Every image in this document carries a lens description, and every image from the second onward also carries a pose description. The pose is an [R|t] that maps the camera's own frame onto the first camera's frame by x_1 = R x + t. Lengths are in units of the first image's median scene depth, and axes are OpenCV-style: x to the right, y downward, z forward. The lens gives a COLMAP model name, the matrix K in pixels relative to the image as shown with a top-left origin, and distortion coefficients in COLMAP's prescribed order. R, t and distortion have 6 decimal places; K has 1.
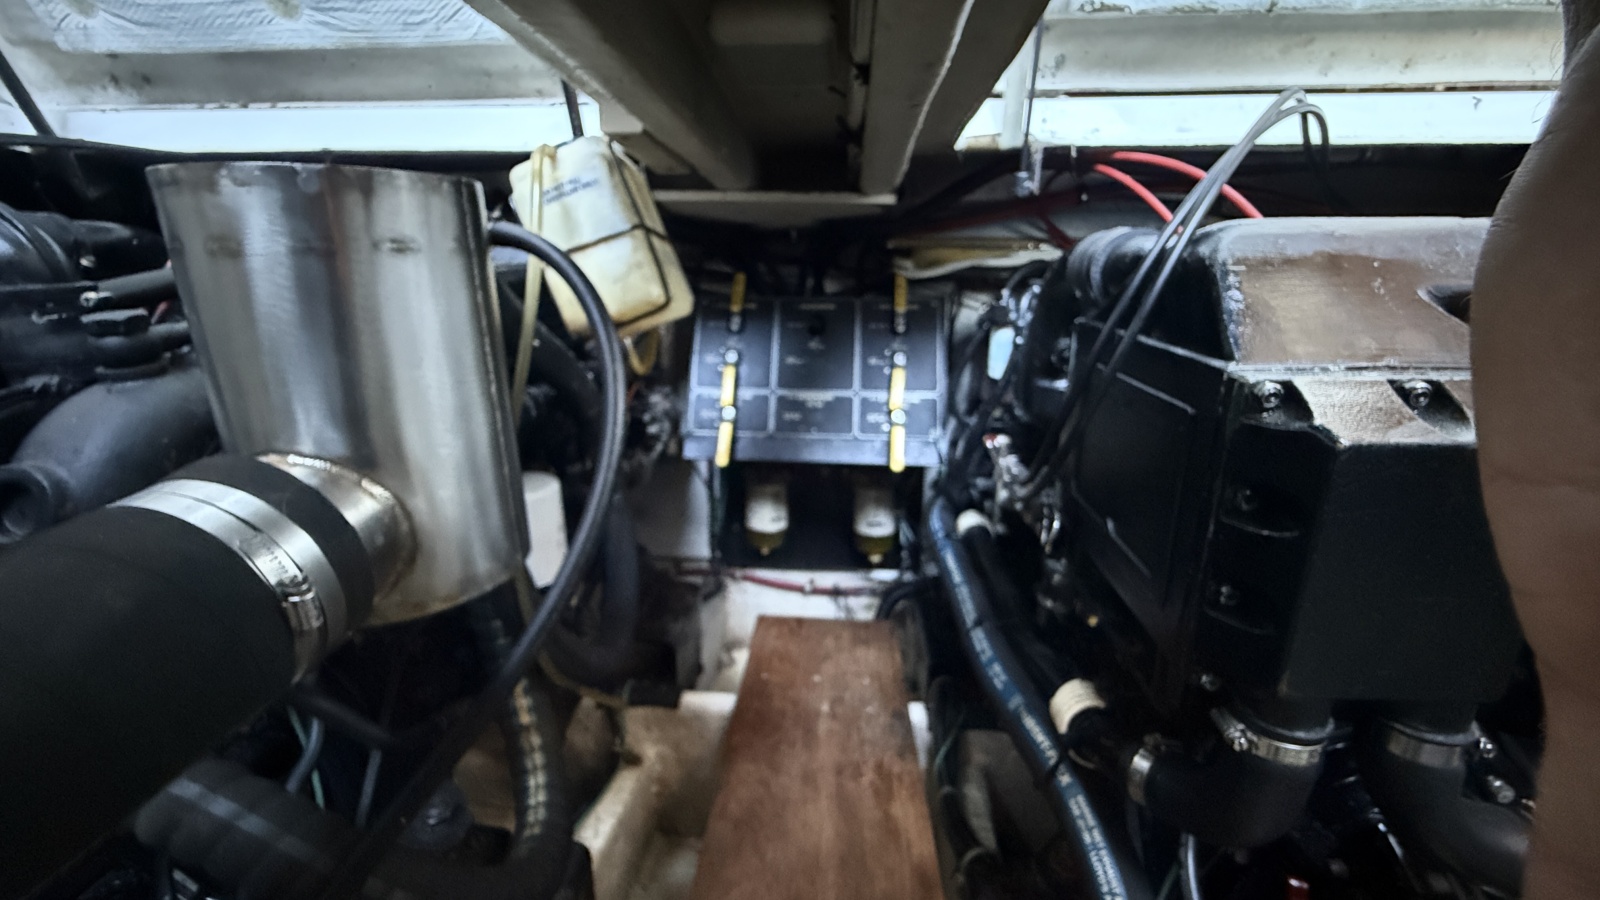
lens RADIAL K [[644.0, 0, 803.0], [0, 644.0, 445.0], [0, 0, 1]] dist [0.000819, -0.000006]
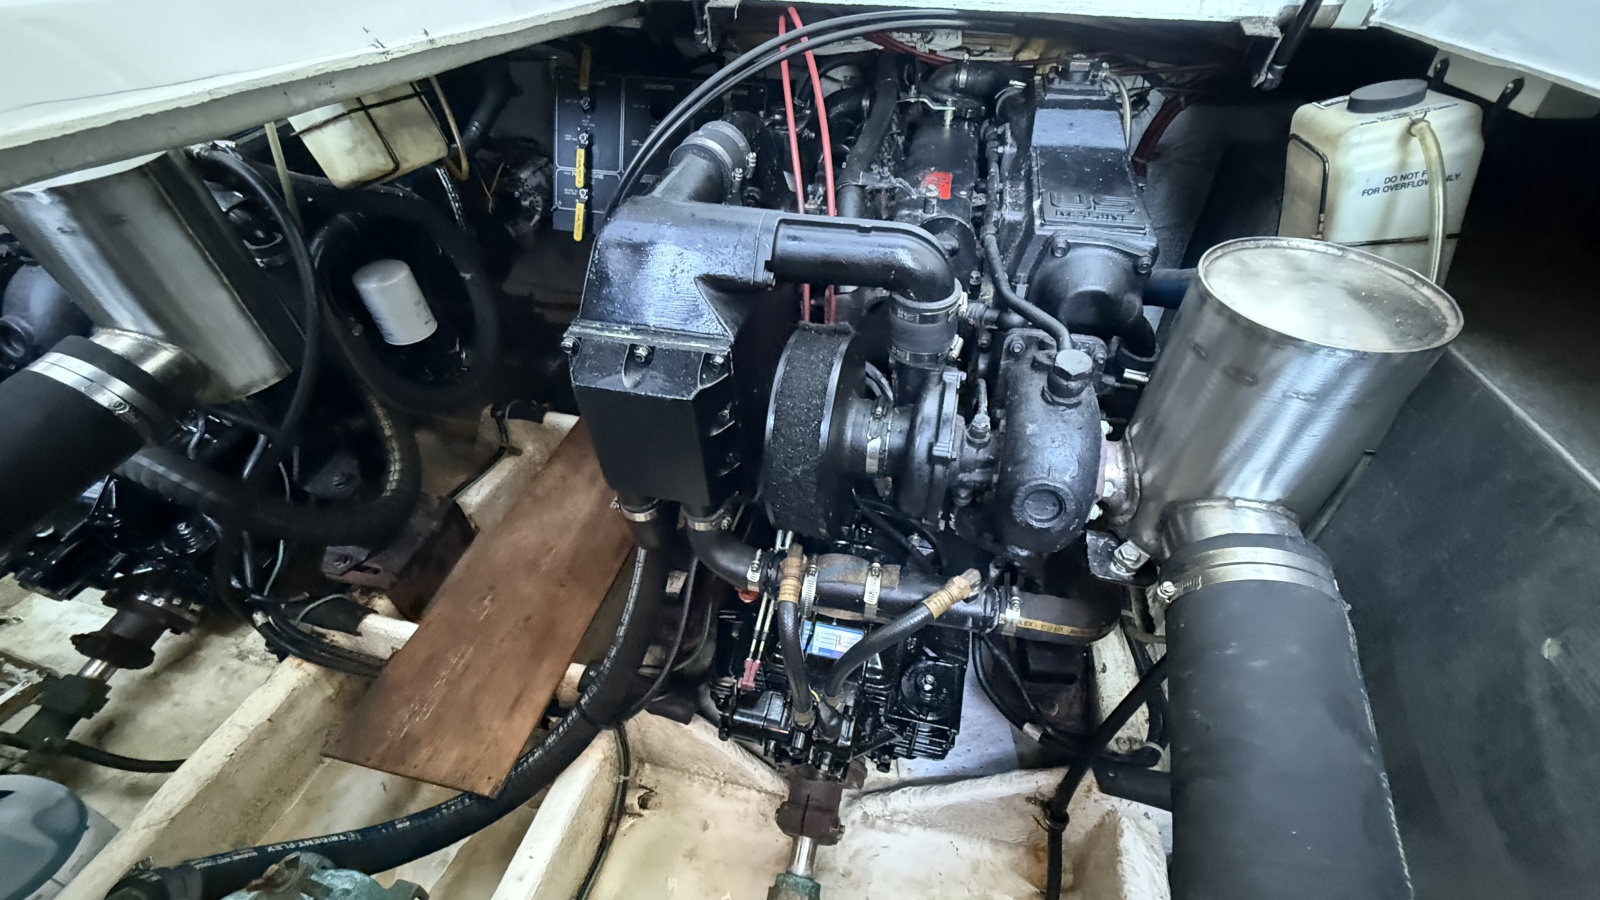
lens RADIAL K [[644.0, 0, 803.0], [0, 644.0, 445.0], [0, 0, 1]] dist [0.000819, -0.000006]
pose [[0.986492, 0.107549, -0.123559, 0.583503], [-0.038433, 0.885189, 0.463641, -0.249171], [0.159237, -0.452630, 0.877365, -0.207062]]
